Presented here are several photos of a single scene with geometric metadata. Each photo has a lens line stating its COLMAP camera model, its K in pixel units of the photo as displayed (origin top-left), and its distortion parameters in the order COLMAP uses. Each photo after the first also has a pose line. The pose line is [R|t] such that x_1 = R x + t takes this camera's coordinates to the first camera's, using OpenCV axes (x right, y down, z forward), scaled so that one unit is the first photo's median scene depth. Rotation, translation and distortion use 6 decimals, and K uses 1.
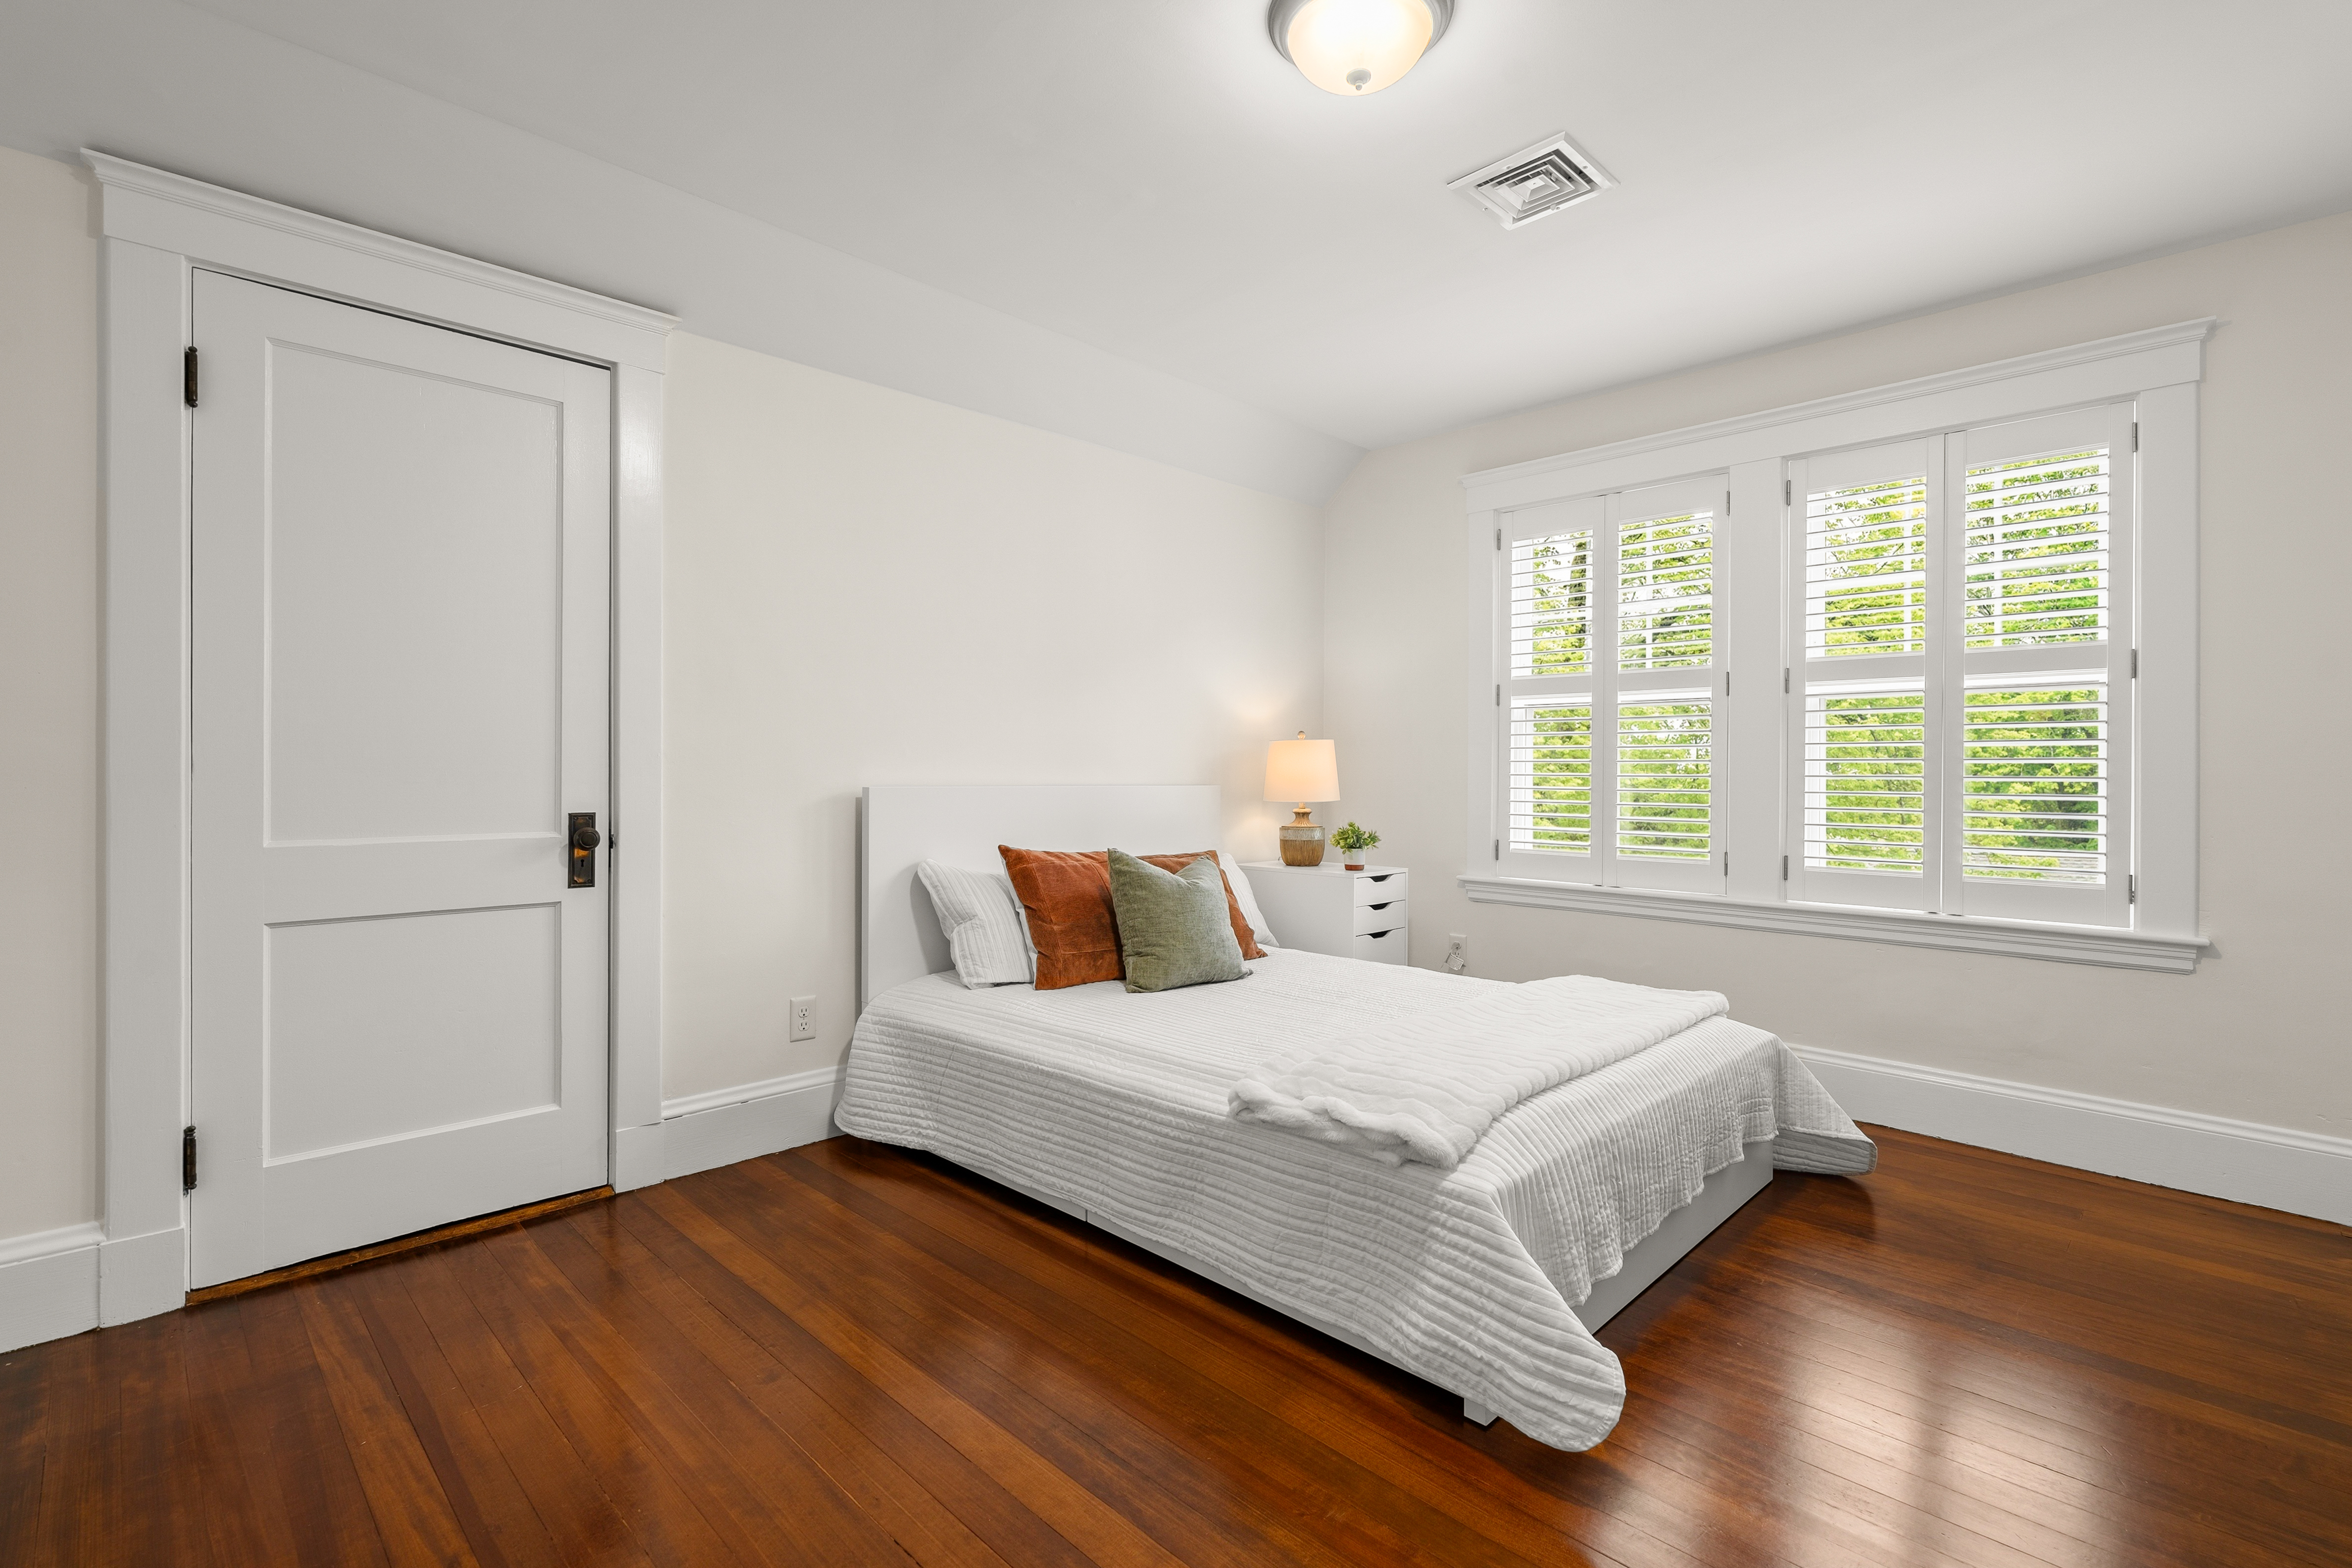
lens RADIAL K [[1073.2, 0, 1183.5], [0, 1073.2, 781.9], [0, 0, 1]] dist [-0.000923, -0.000320]
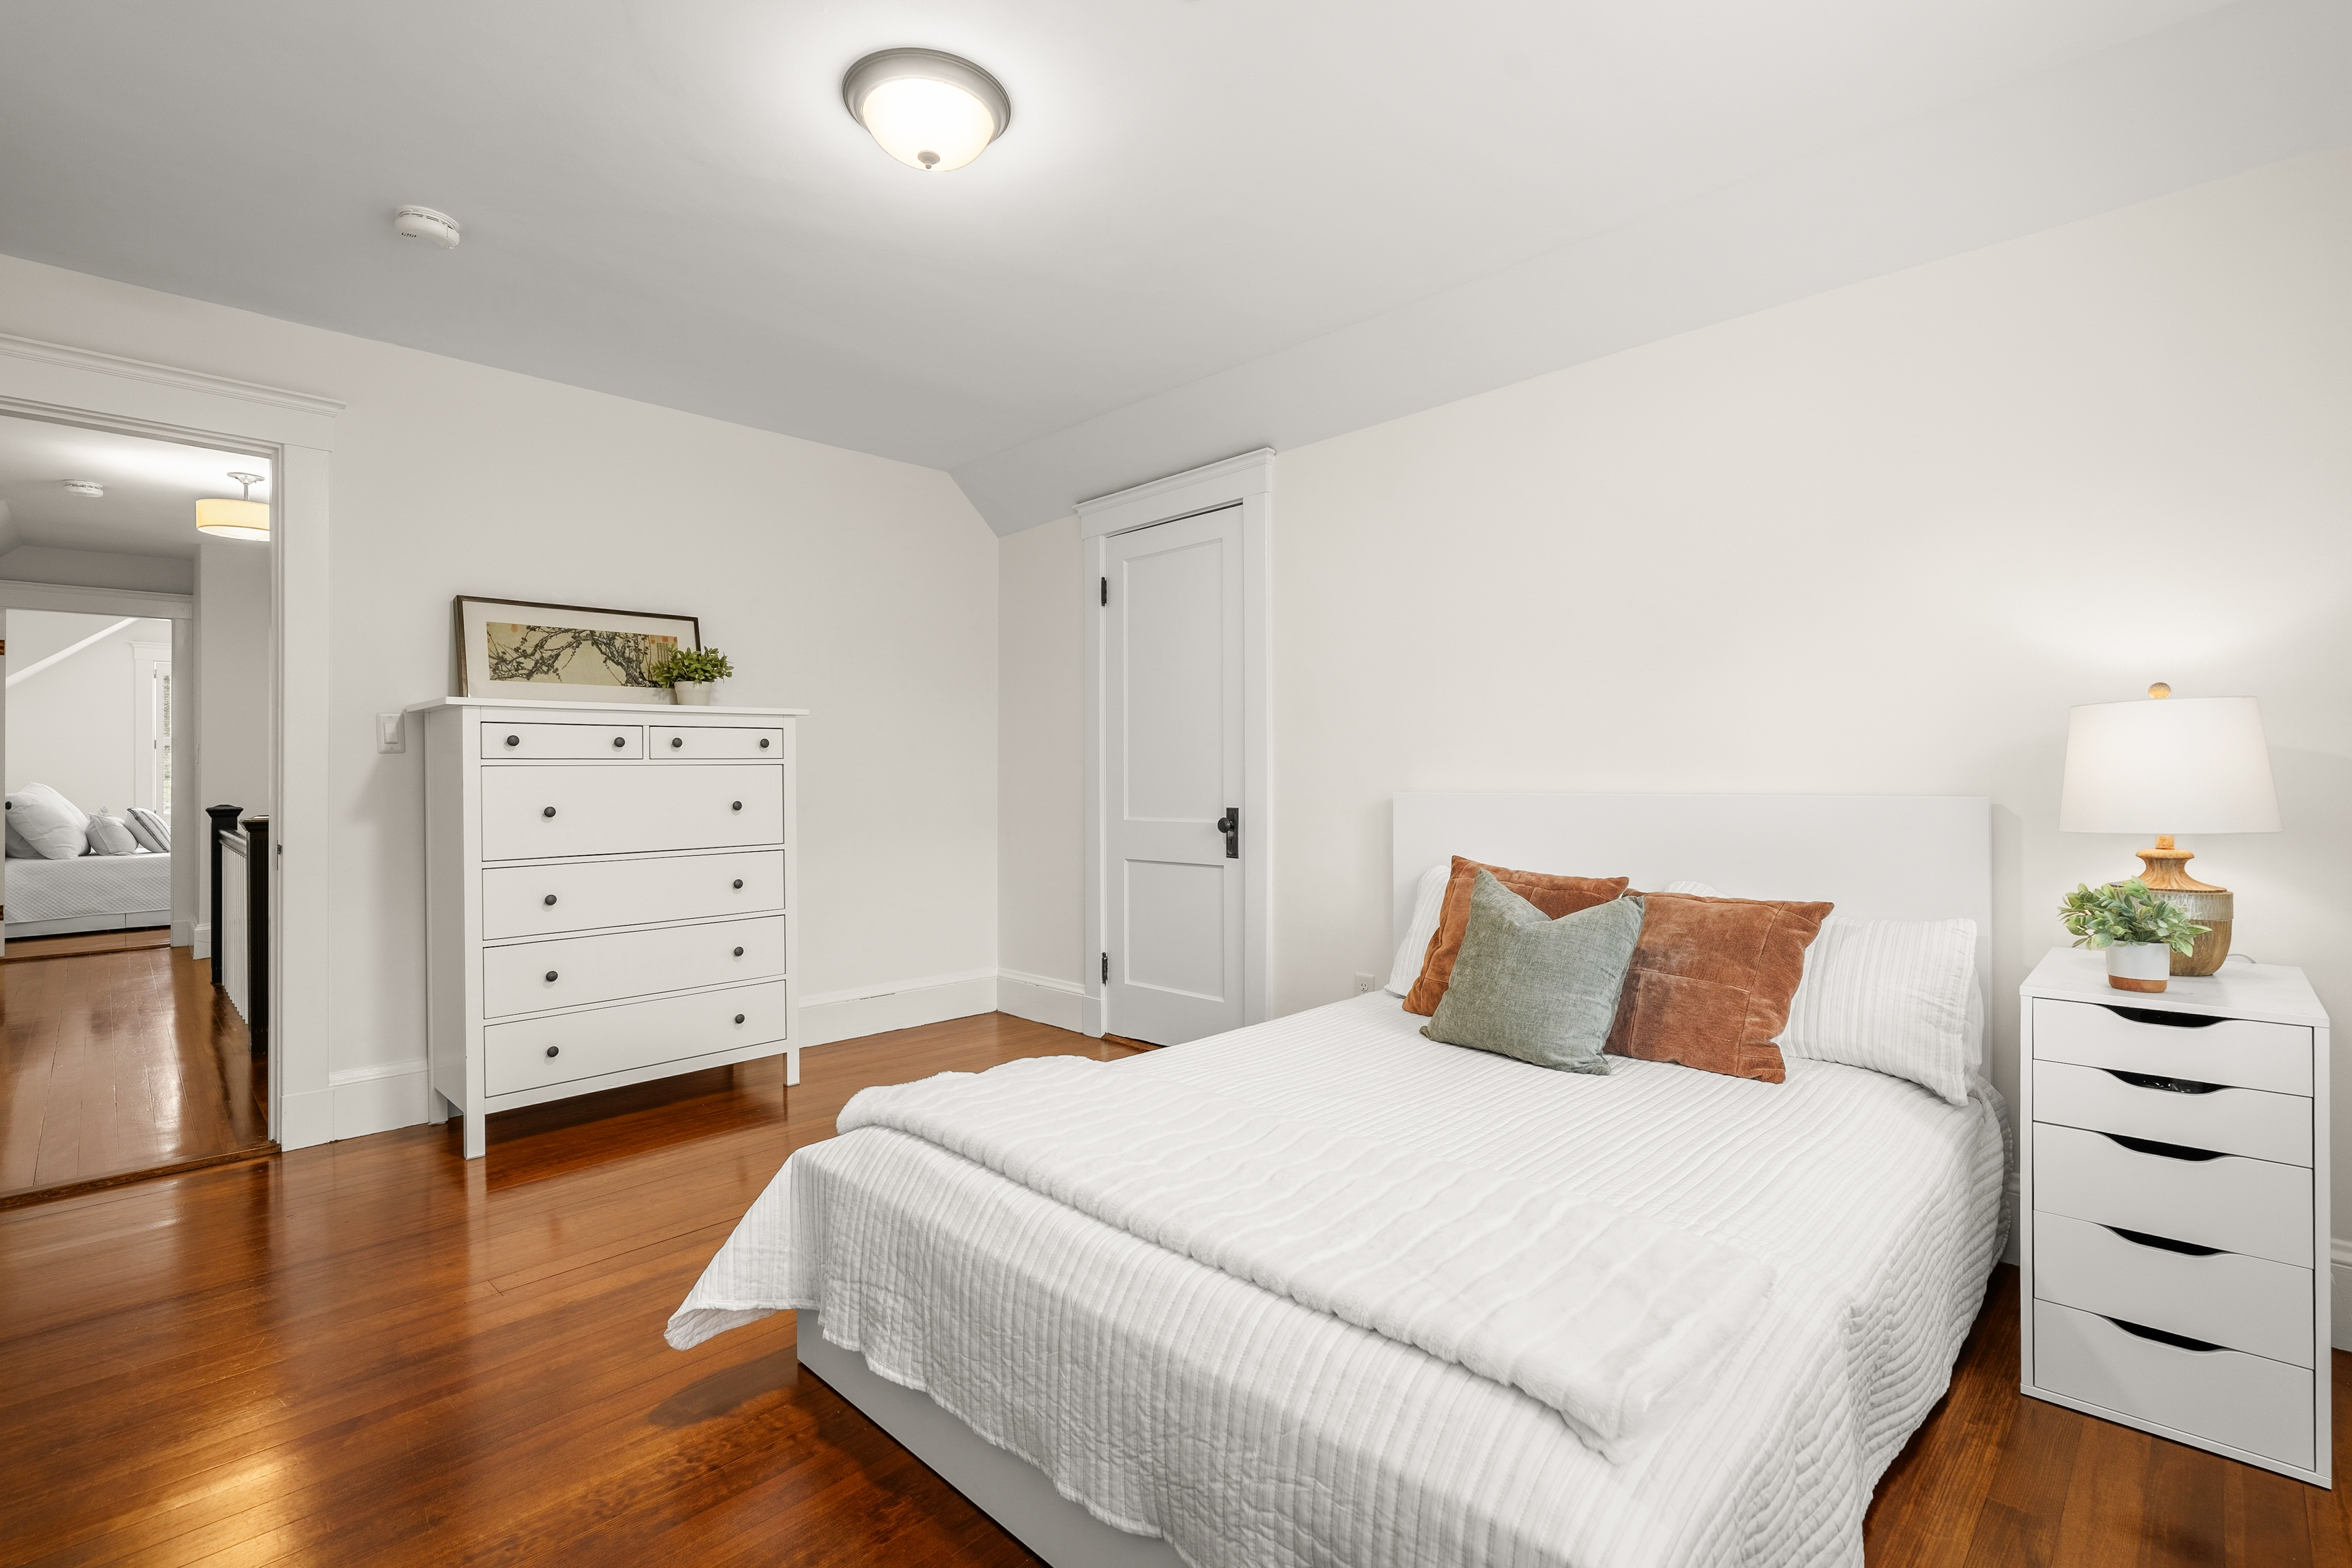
lens RADIAL K [[1073.2, 0, 1183.5], [0, 1073.2, 781.9], [0, 0, 1]] dist [-0.000923, -0.000320]
pose [[0.011334, 0.001190, -0.999935, 0.740178], [0.001498, 0.999998, 0.001207, -0.007187], [0.999935, -0.001512, 0.011333, 0.725171]]
